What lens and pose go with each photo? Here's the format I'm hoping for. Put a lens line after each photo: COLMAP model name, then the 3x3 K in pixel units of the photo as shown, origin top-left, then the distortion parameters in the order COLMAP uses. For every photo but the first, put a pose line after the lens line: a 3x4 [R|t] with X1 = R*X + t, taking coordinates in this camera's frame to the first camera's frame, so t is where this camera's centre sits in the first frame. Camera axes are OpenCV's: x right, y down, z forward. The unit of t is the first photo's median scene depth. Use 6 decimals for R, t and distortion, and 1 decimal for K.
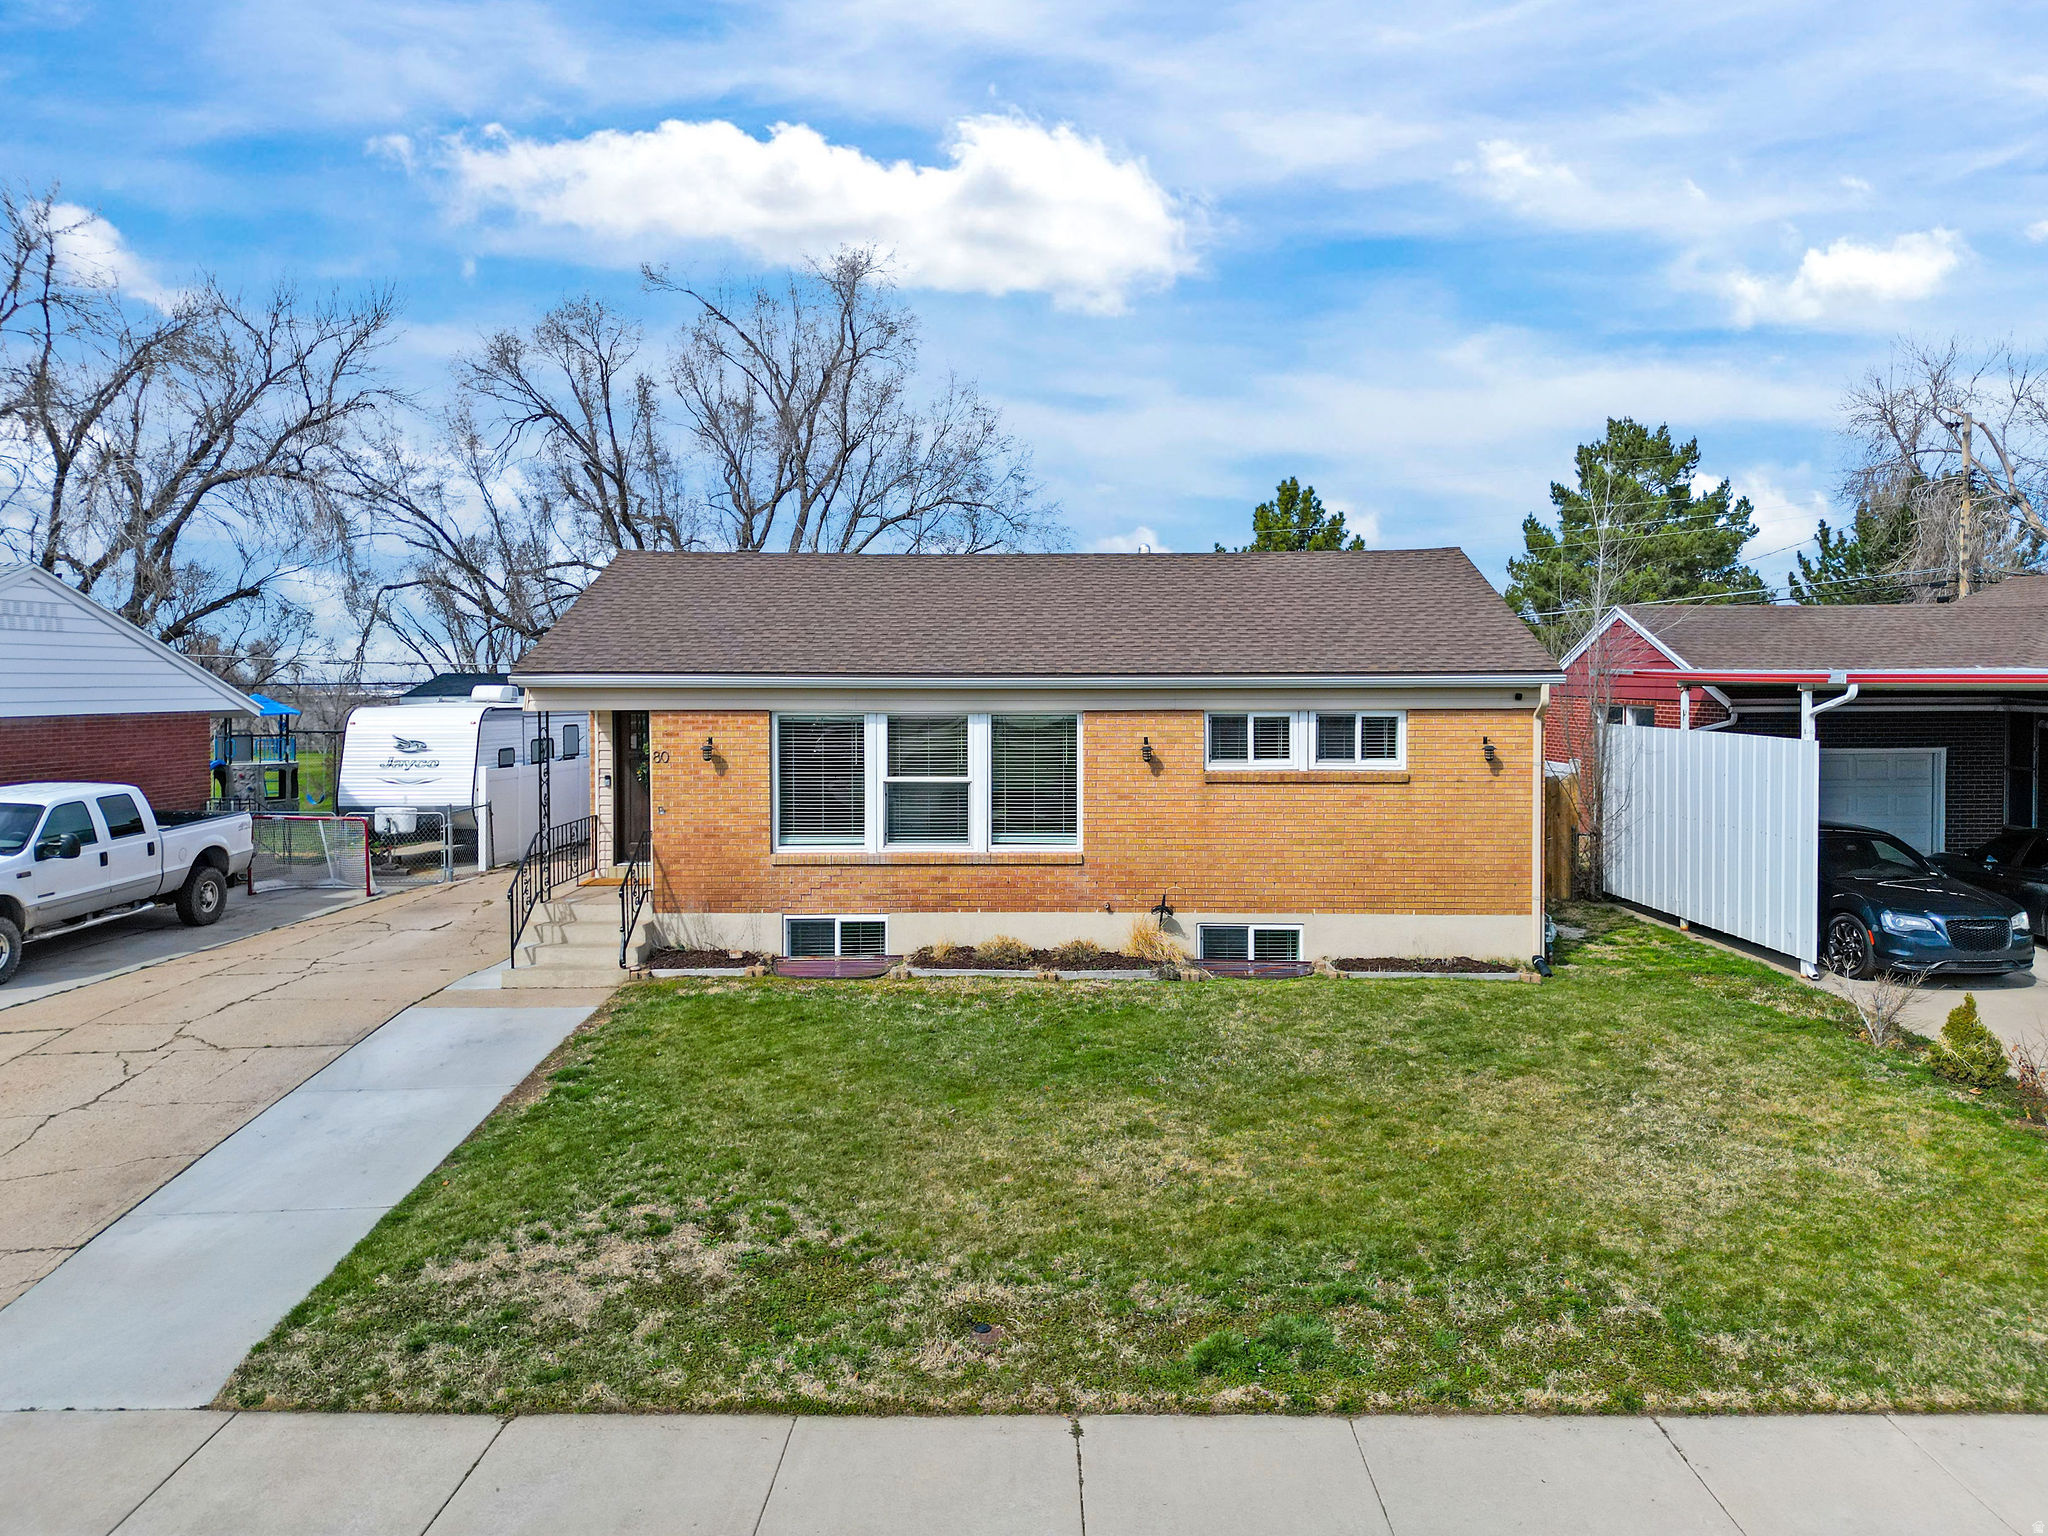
lens RADIAL K [[1446.6, 0, 1043.8], [0, 1446.6, 717.2], [0, 0, 1]] dist [0.078397, -0.080419]
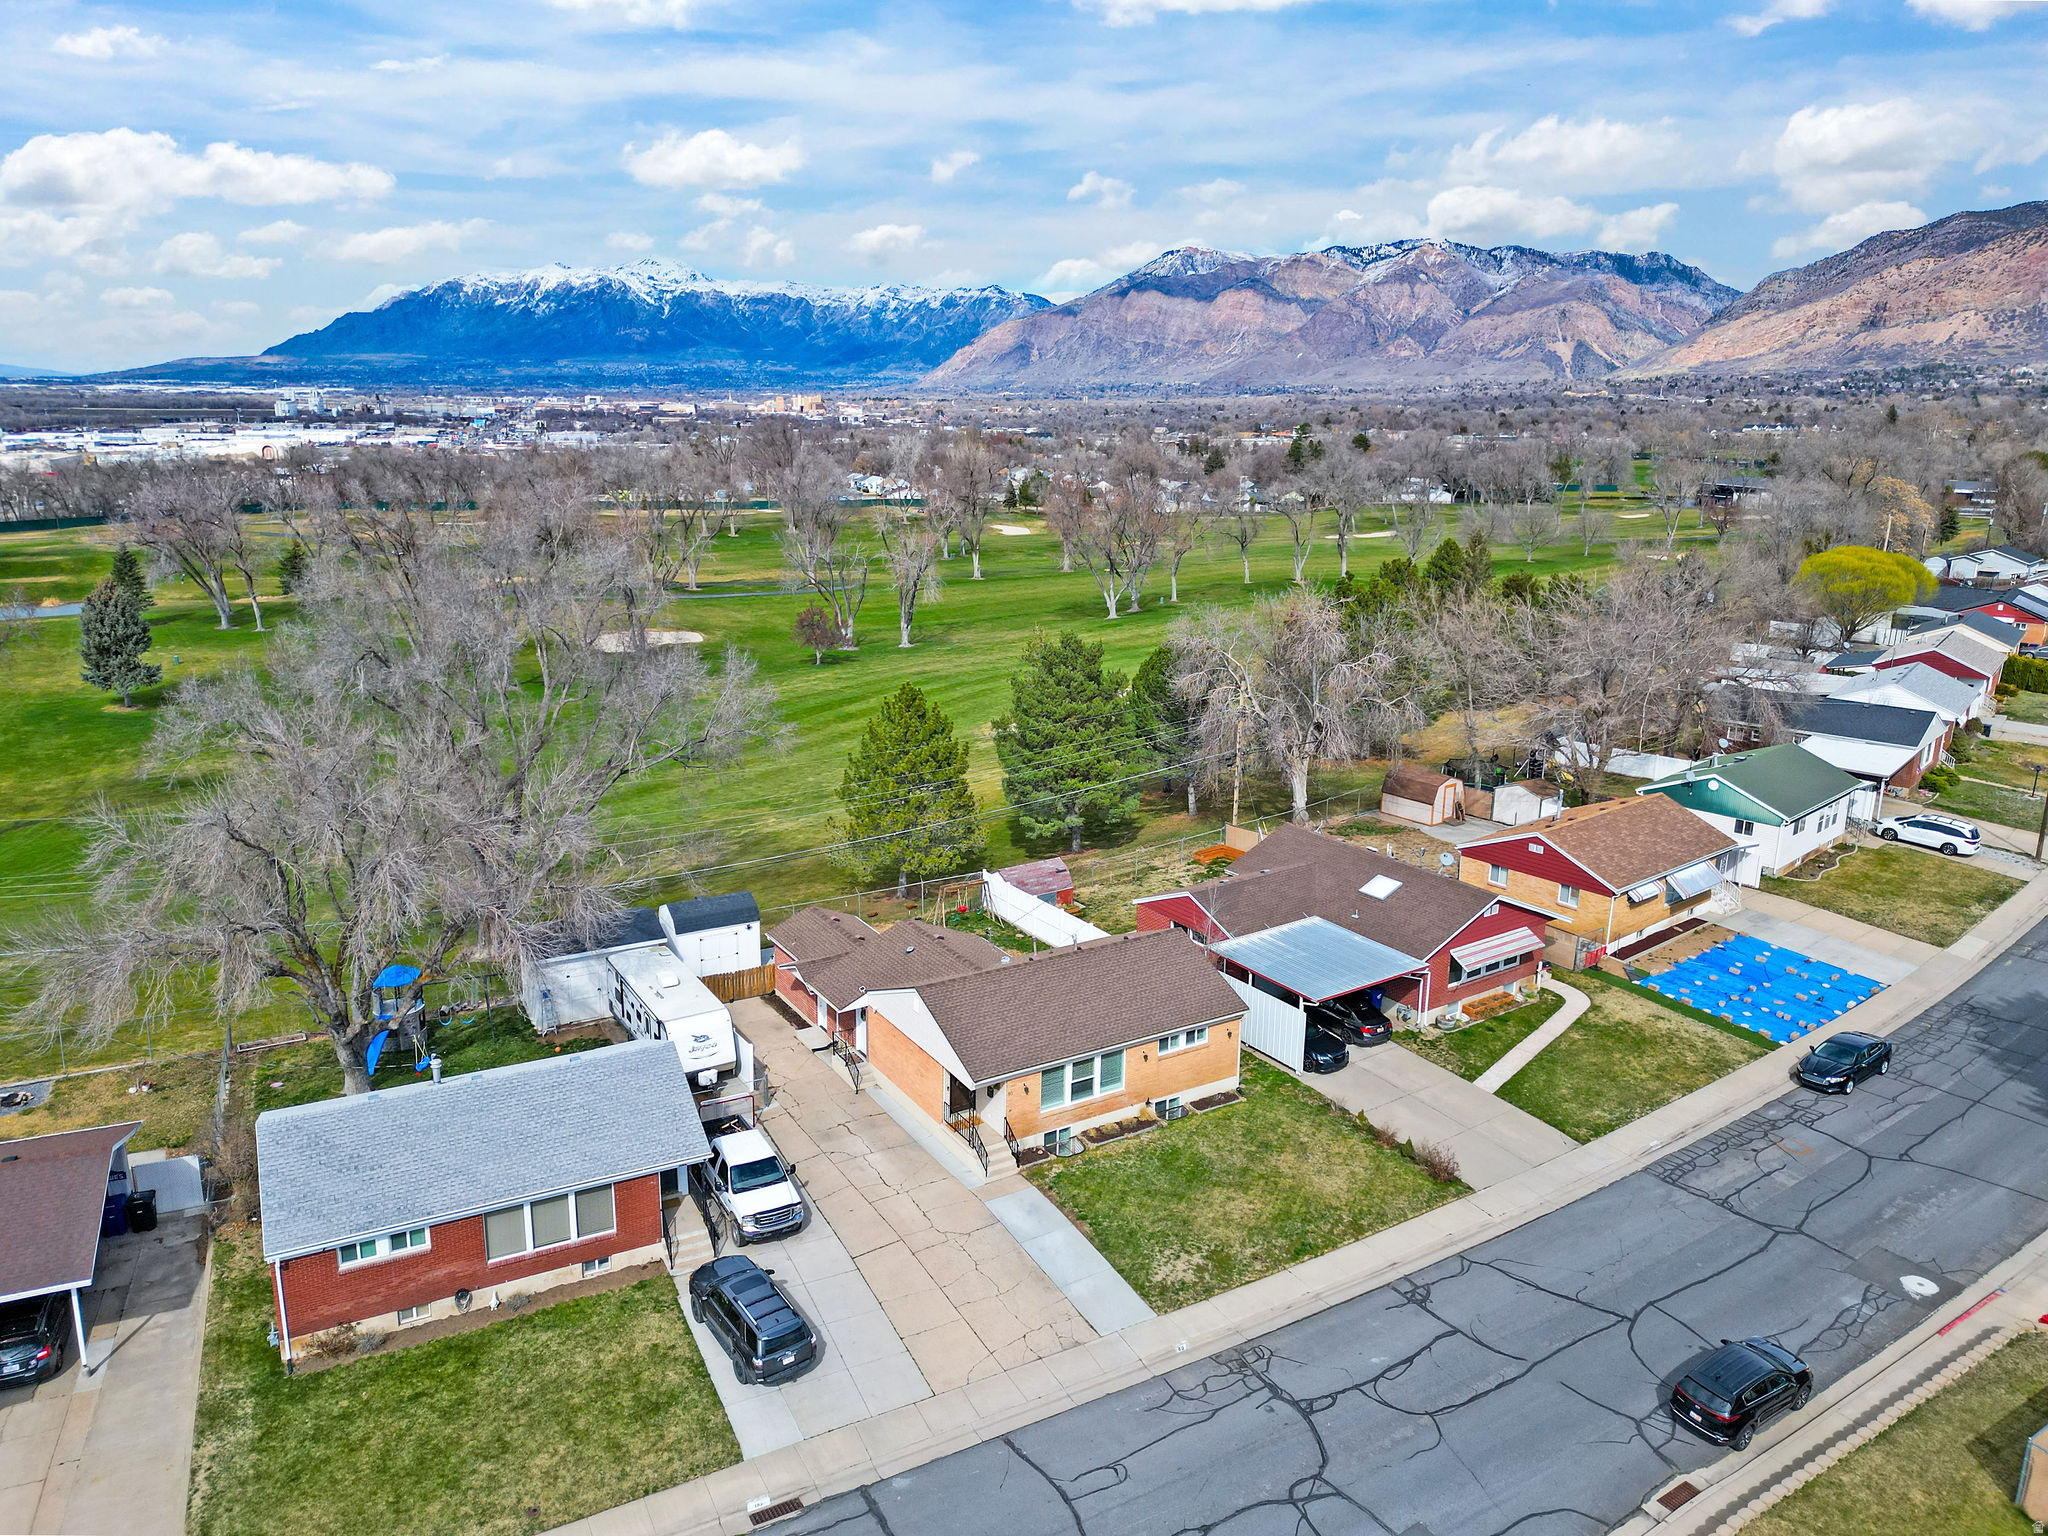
lens RADIAL K [[1425.2, 0, 1019.8], [0, 1425.2, 761.9], [0, 0, 1]] dist [0.069284, -0.062666]
pose [[0.850482, -0.120141, 0.512100, -1.656569], [0.001667, 0.974177, 0.225779, -1.287753], [-0.526002, -0.191167, 0.828720, -1.289462]]
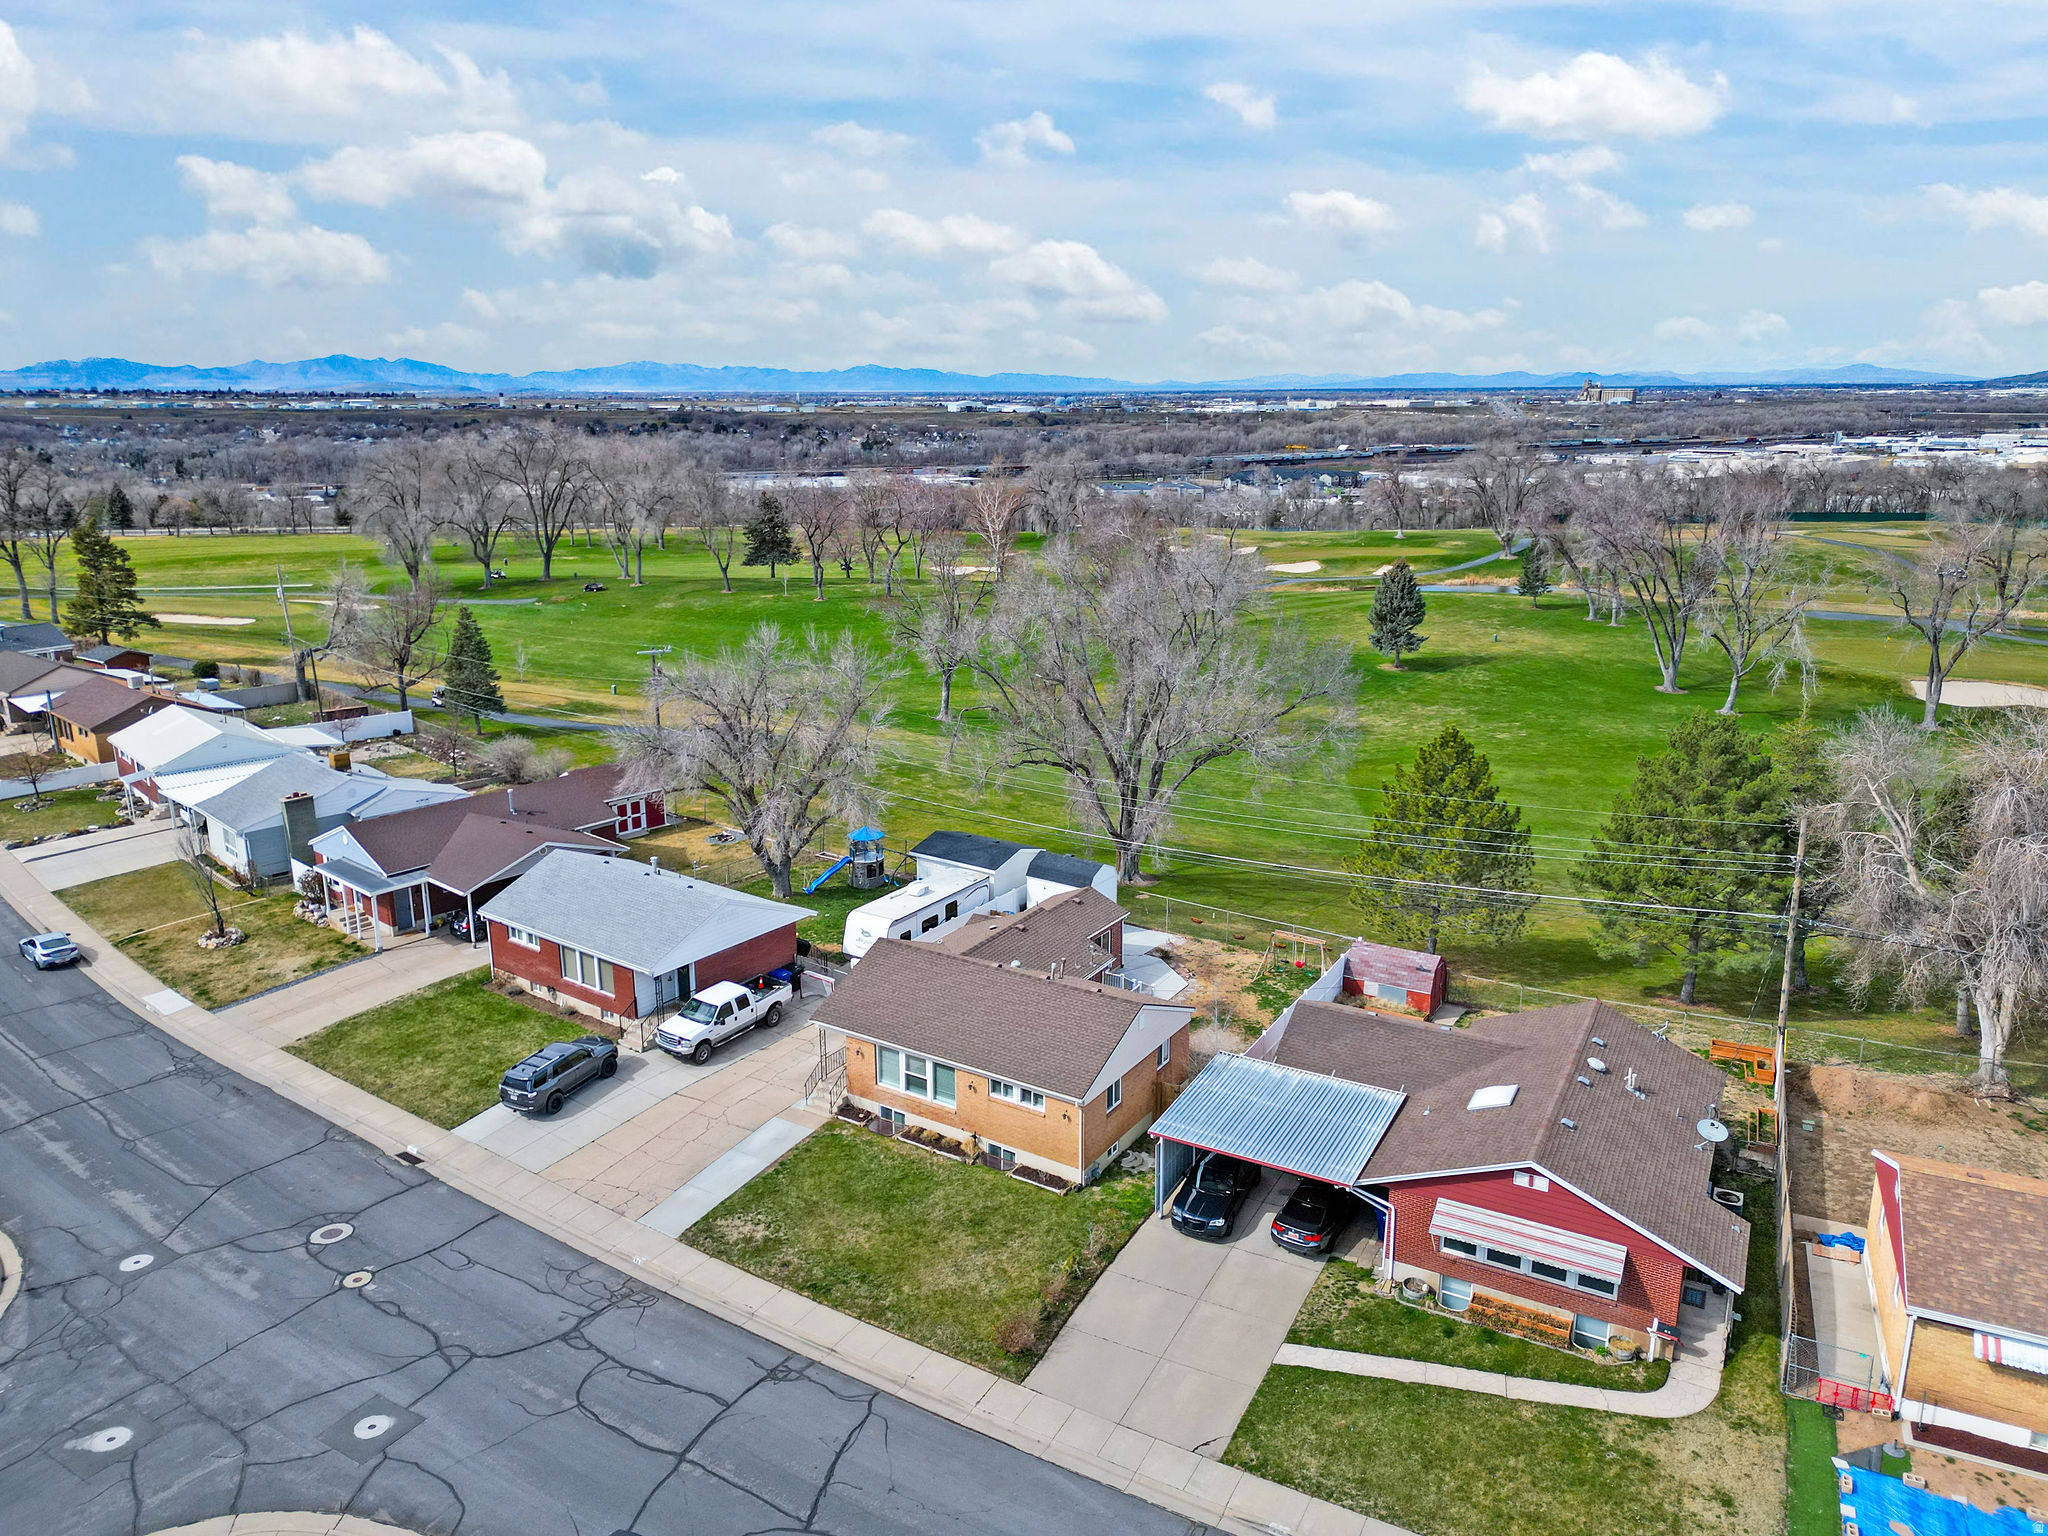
lens RADIAL K [[1415.4, 0, 1024.0], [0, 1415.4, 768.0], [0, 0, 1]] dist [0.085914, -0.091827]
pose [[0.849416, 0.134340, -0.510338, 1.603236], [-0.013125, 0.972134, 0.234057, -1.328351], [0.527560, -0.192113, 0.827510, -1.289686]]
